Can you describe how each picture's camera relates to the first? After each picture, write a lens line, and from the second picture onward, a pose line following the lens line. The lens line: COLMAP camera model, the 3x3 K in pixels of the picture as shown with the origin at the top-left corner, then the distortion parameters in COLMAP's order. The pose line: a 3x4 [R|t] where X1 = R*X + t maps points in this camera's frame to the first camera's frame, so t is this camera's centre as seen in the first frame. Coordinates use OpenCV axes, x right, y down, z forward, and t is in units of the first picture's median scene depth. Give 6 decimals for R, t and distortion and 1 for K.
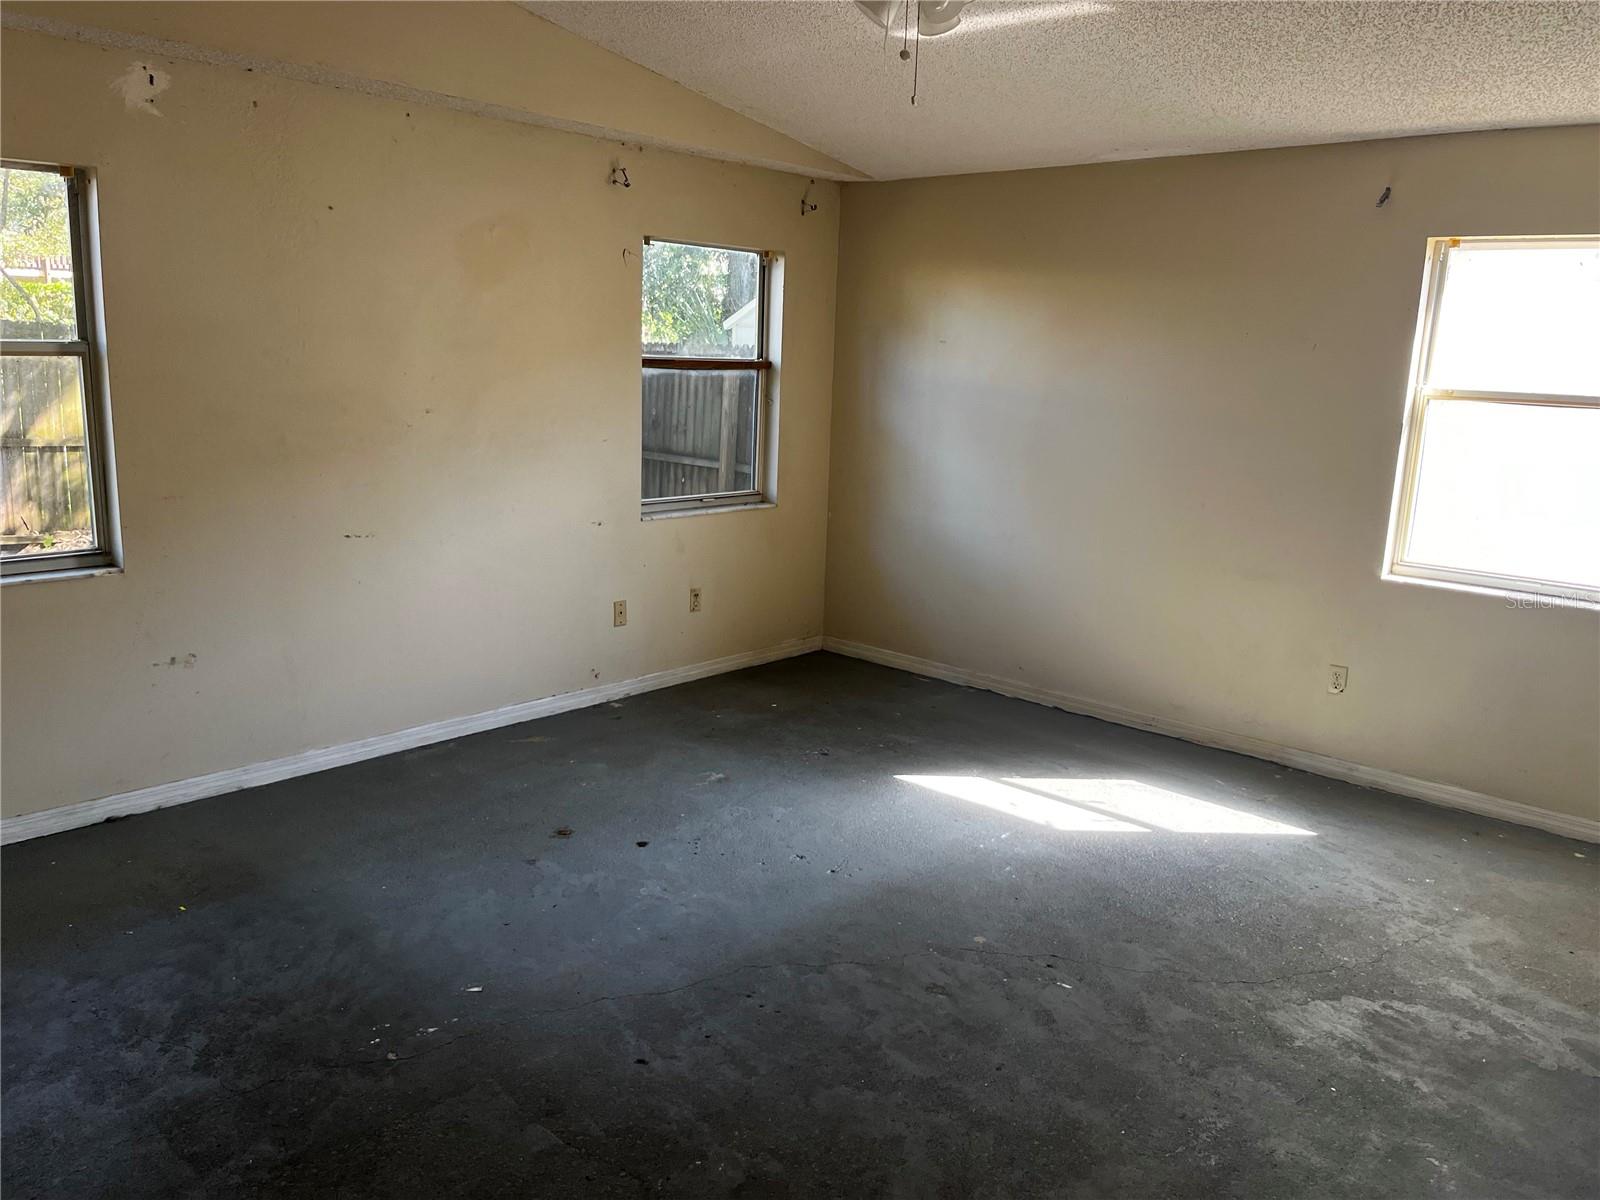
lens RADIAL K [[1221.8, 0, 792.1], [0, 1221.8, 583.2], [0, 0, 1]] dist [0.062900, -0.076194]
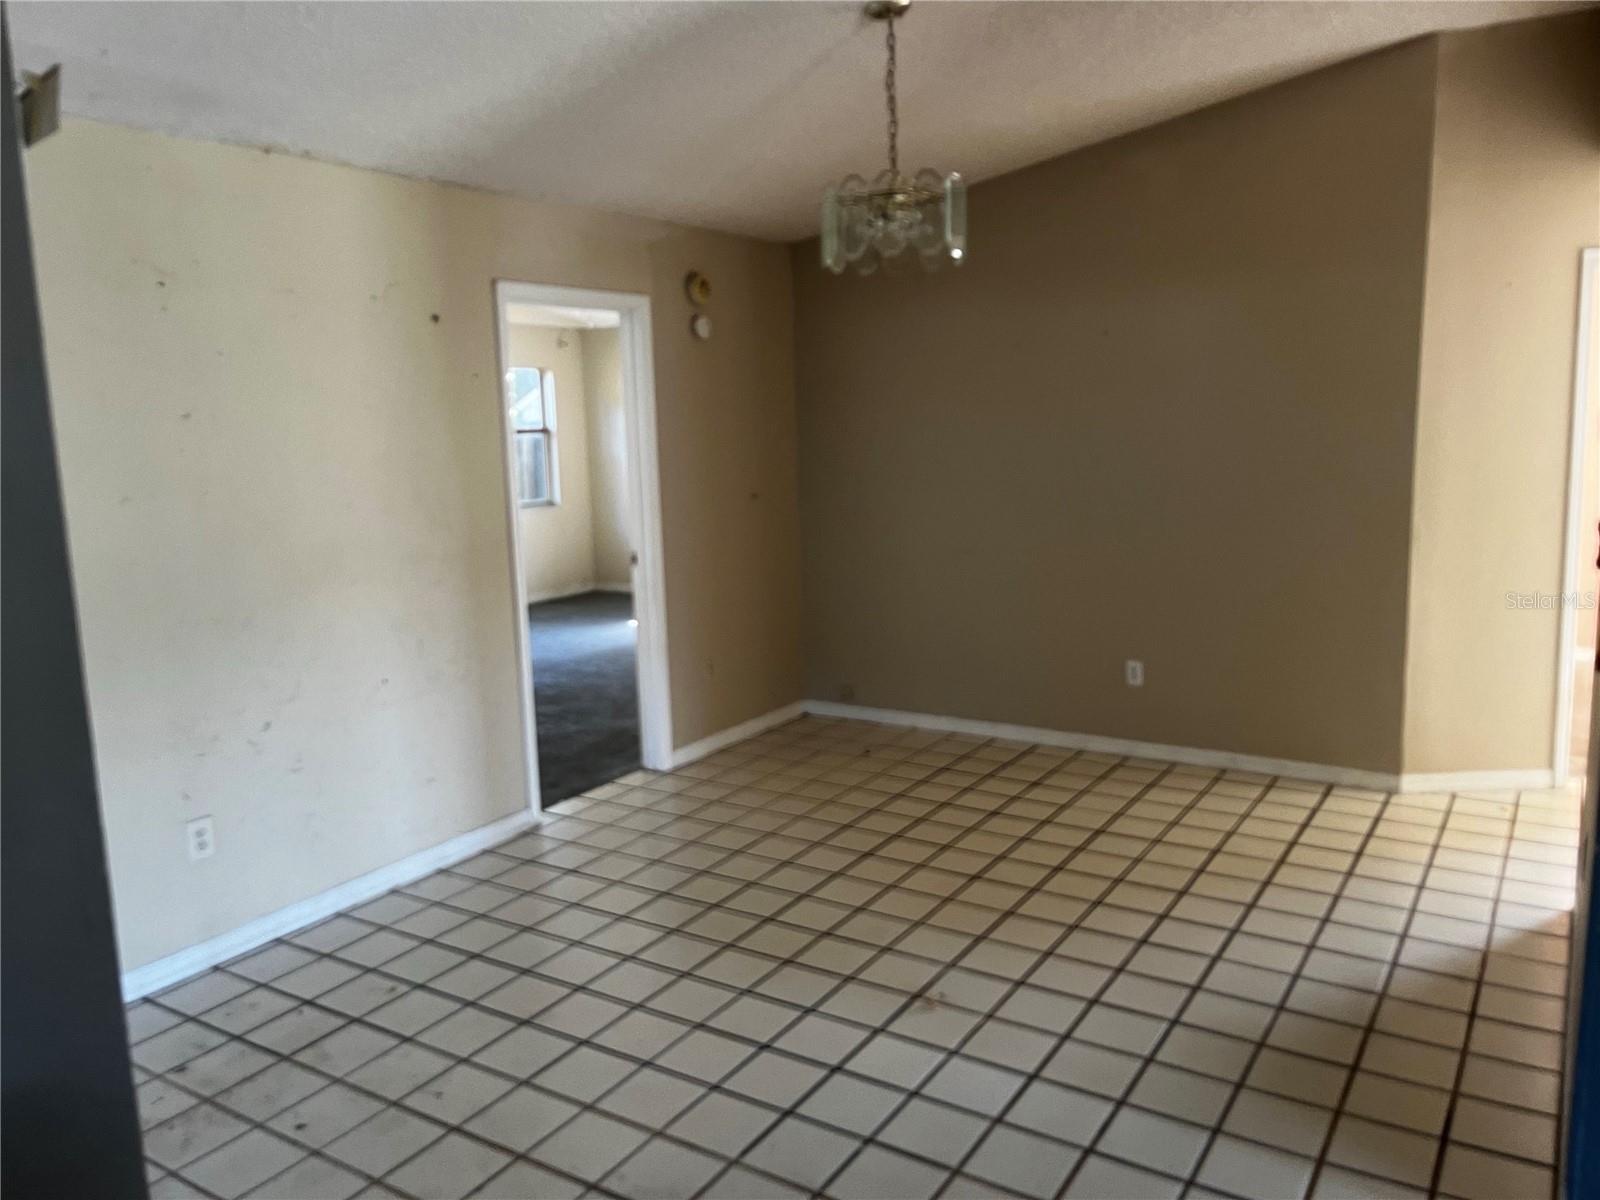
lens RADIAL K [[1214.3, 0, 771.8], [0, 1214.3, 600.4], [0, 0, 1]] dist [0.078655, -0.075580]
pose [[0.986292, -0.085301, 0.141248, 0.029176], [0.090715, 0.995352, -0.032332, 0.151975], [-0.137834, 0.044702, 0.989446, -0.776138]]
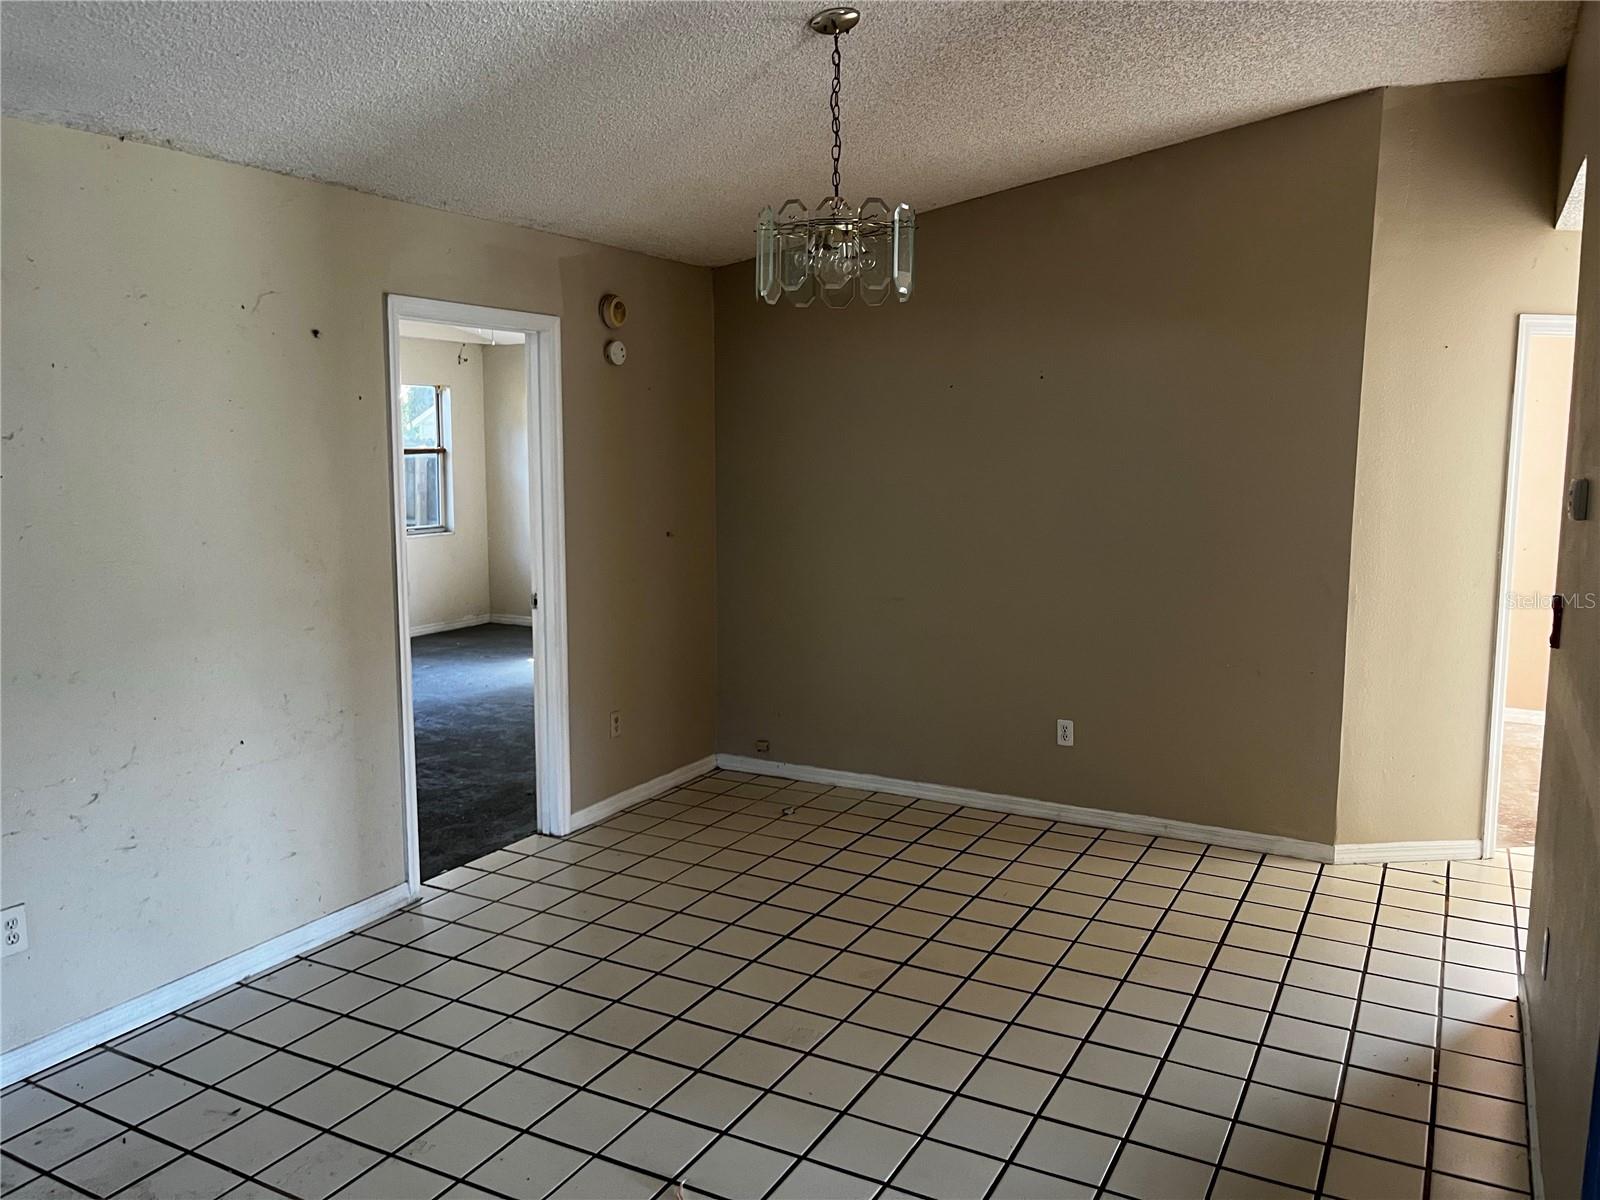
lens RADIAL K [[1221.8, 0, 792.1], [0, 1221.8, 583.2], [0, 0, 1]] dist [0.062900, -0.076194]
pose [[0.969513, -0.057885, 0.238105, 0.030610], [0.072930, 0.995827, -0.054864, 0.126050], [-0.233936, 0.070556, 0.969689, -0.707603]]
